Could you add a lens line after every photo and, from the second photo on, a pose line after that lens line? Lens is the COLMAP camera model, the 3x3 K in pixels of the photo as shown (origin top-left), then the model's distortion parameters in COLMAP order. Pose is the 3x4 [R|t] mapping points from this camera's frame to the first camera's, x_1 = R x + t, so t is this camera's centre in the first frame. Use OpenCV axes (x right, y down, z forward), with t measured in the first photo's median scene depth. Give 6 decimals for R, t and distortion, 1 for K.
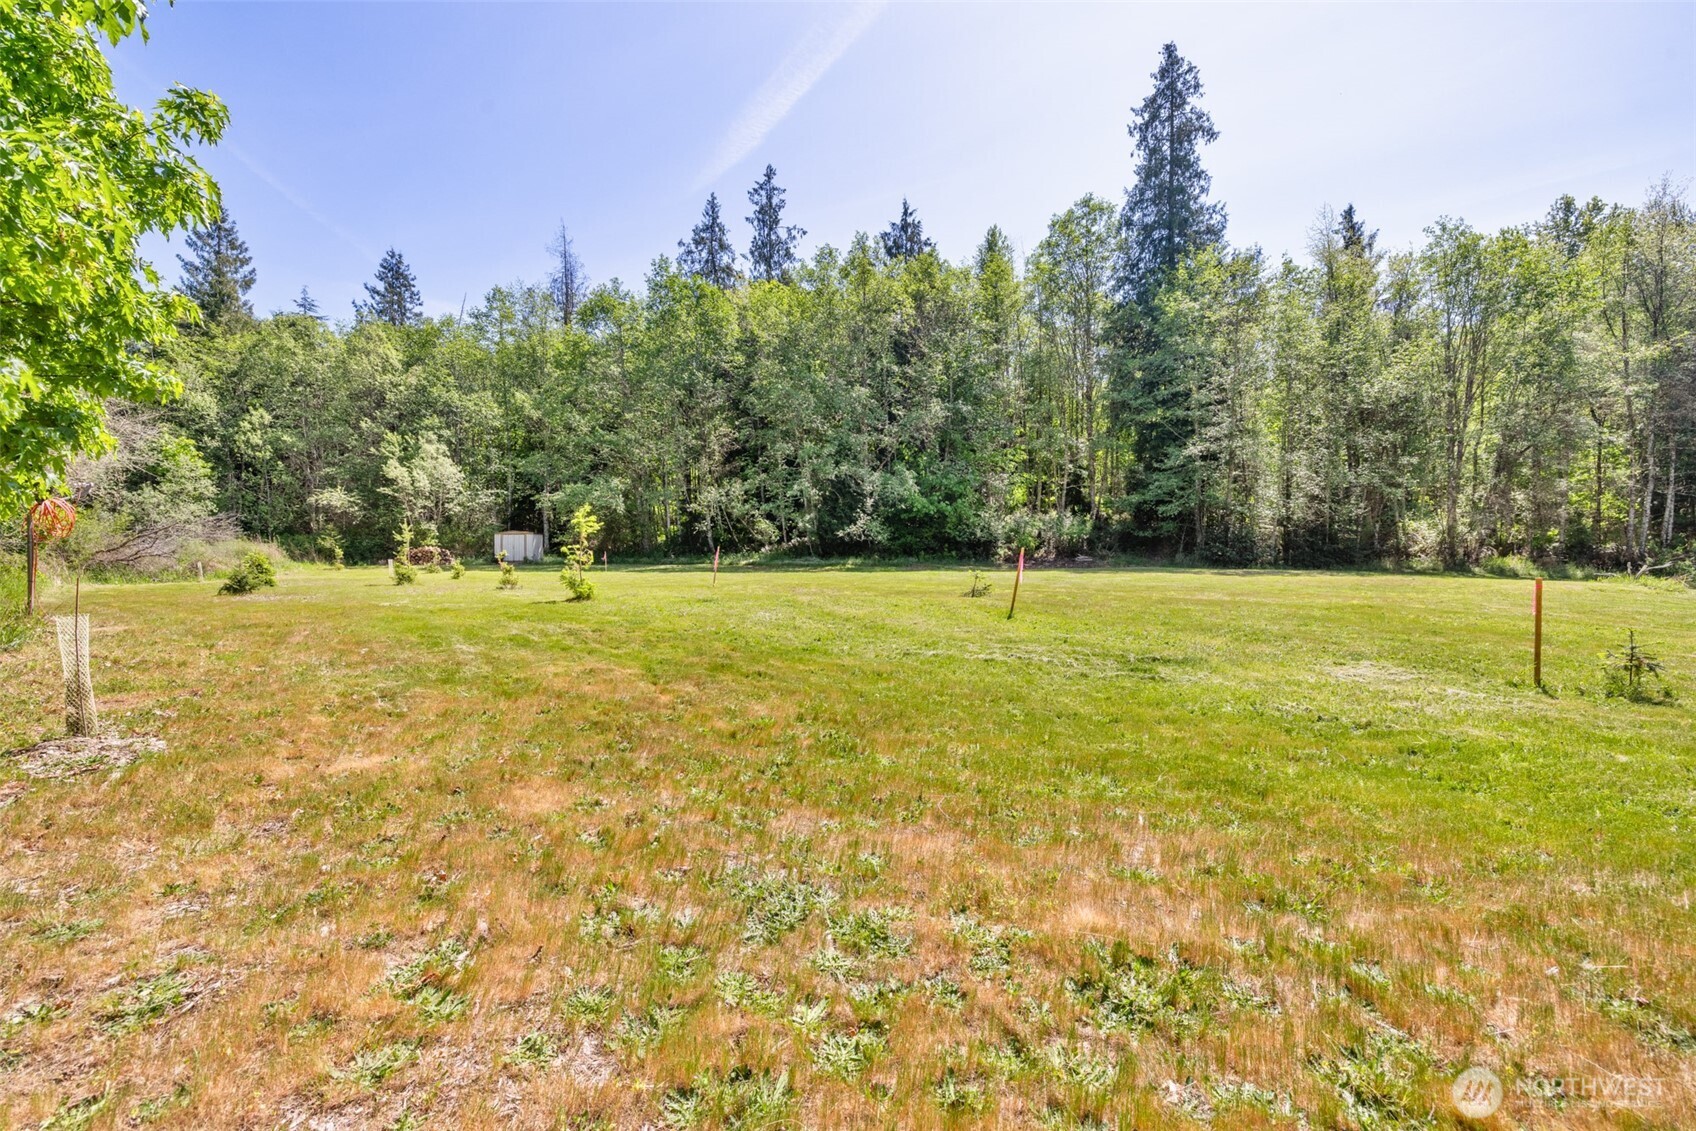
lens RADIAL K [[724.9, 0, 805.2], [0, 724.9, 561.3], [0, 0, 1]] dist [0.009531, 0.000066]
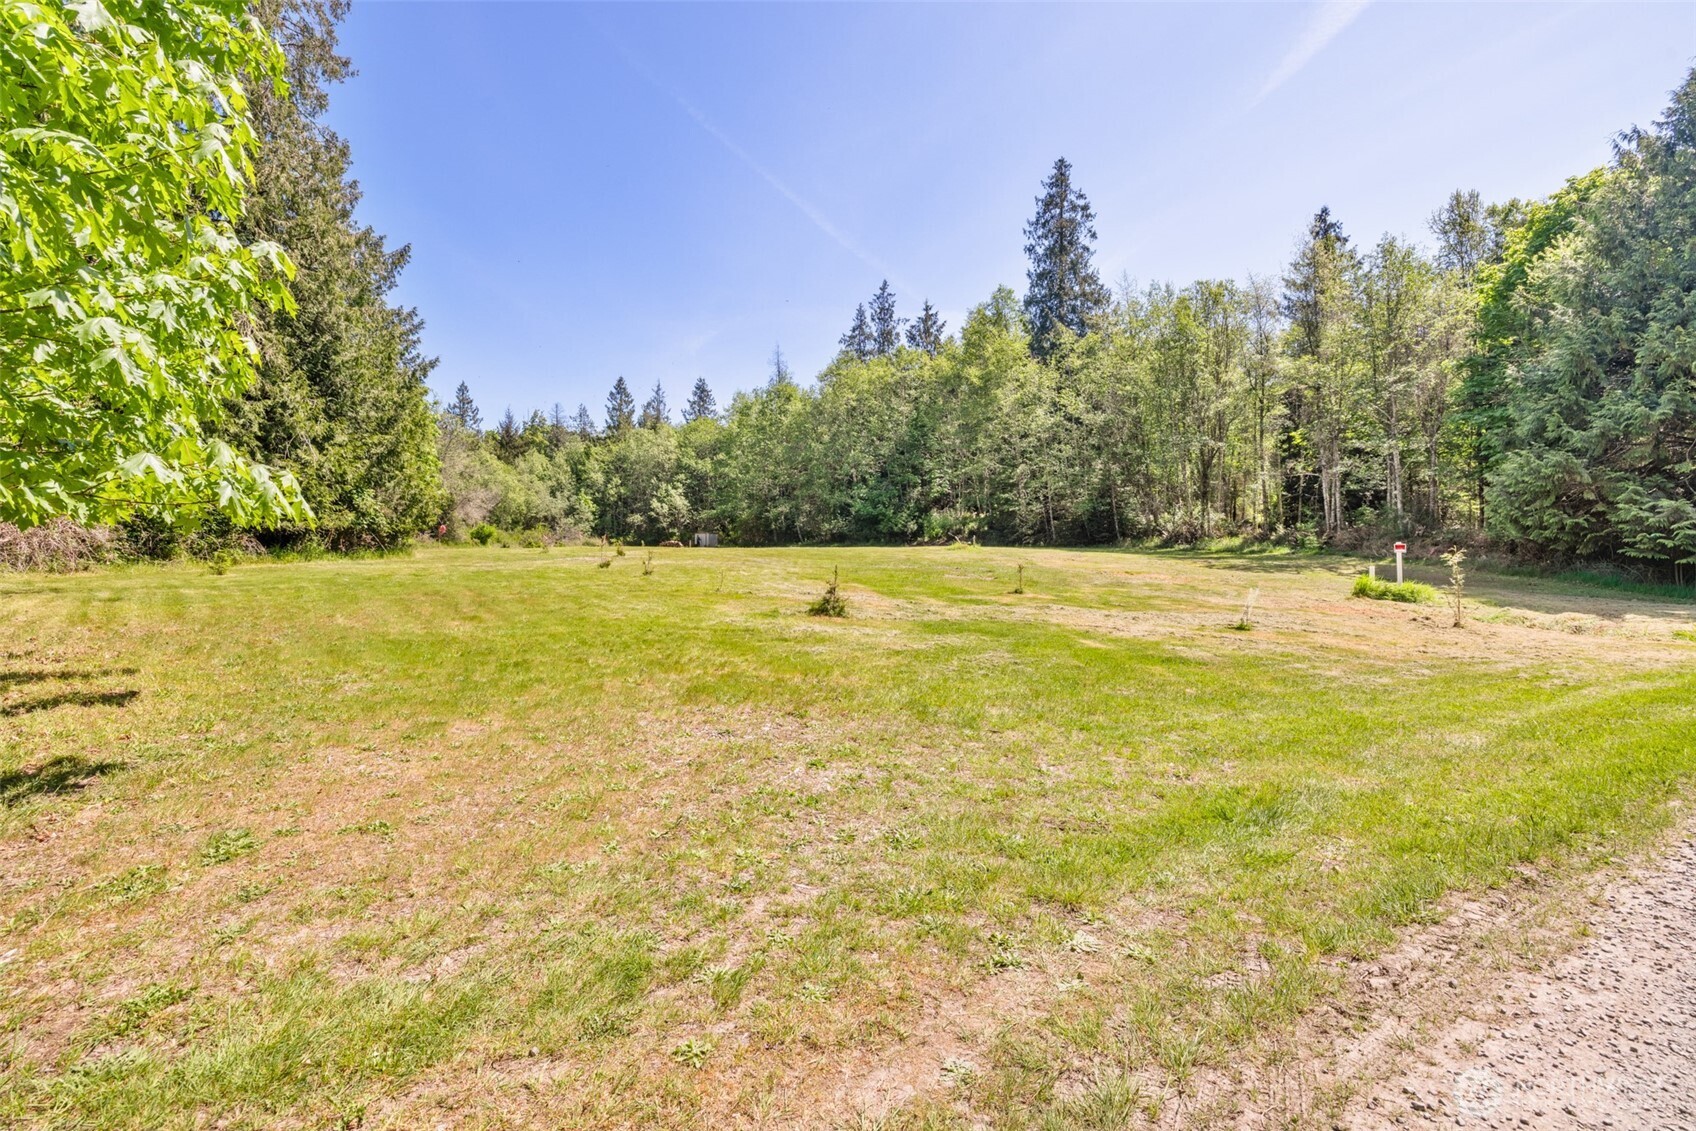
lens RADIAL K [[724.9, 0, 838.2], [0, 724.9, 558.7], [0, 0, 1]] dist [0.009531, 0.000066]
pose [[0.812196, -0.000483, -0.583385, 0.976693], [0.001730, 0.999997, 0.001581, 0.027028], [0.583382, -0.002293, 0.812194, -0.345783]]
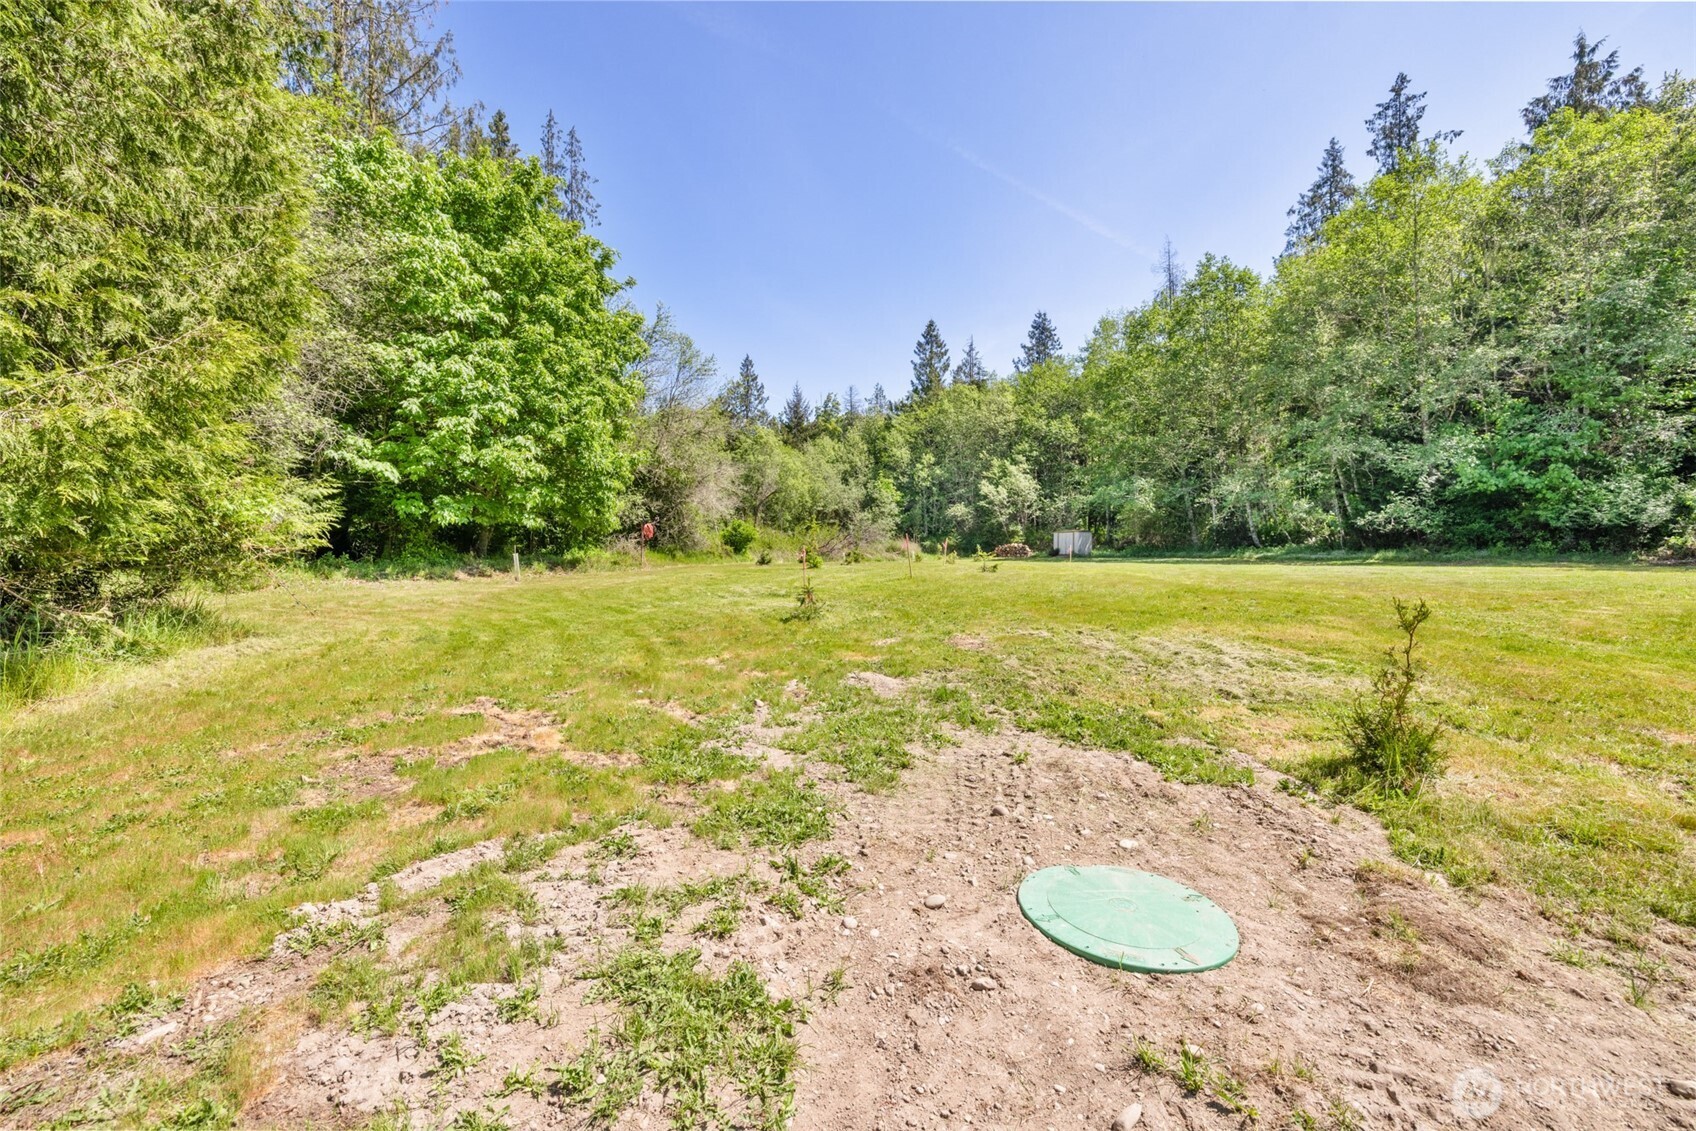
lens RADIAL K [[724.9, 0, 832.7], [0, 724.9, 543.4], [0, 0, 1]] dist [0.009531, 0.000066]
pose [[0.525118, -0.012516, -0.850938, 0.404394], [-0.002705, 0.999862, -0.016376, 0.002483], [0.851025, 0.010901, 0.525012, 0.032123]]
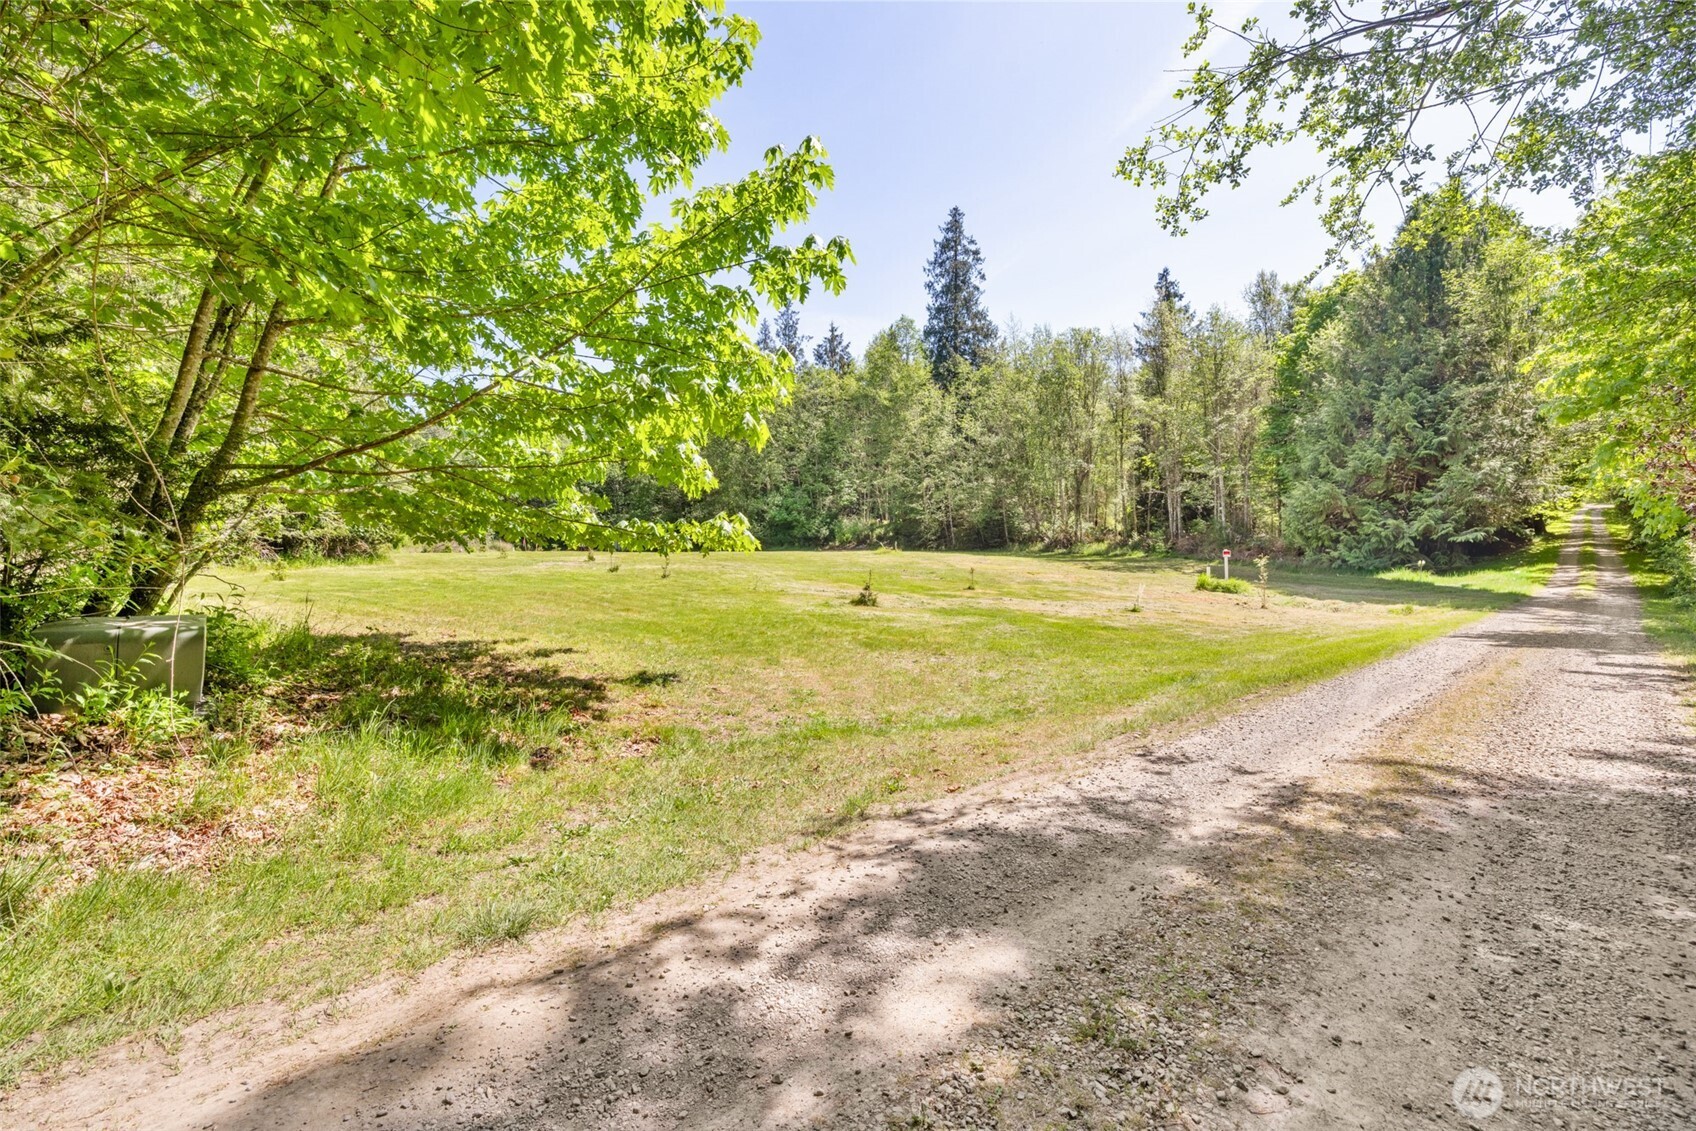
lens RADIAL K [[724.9, 0, 844.4], [0, 724.9, 561.9], [0, 0, 1]] dist [0.009531, 0.000066]
pose [[0.903969, -0.002689, -0.427590, 0.964819], [0.004909, 0.999980, 0.004090, 0.024129], [0.427571, -0.005797, 0.903963, -0.490229]]
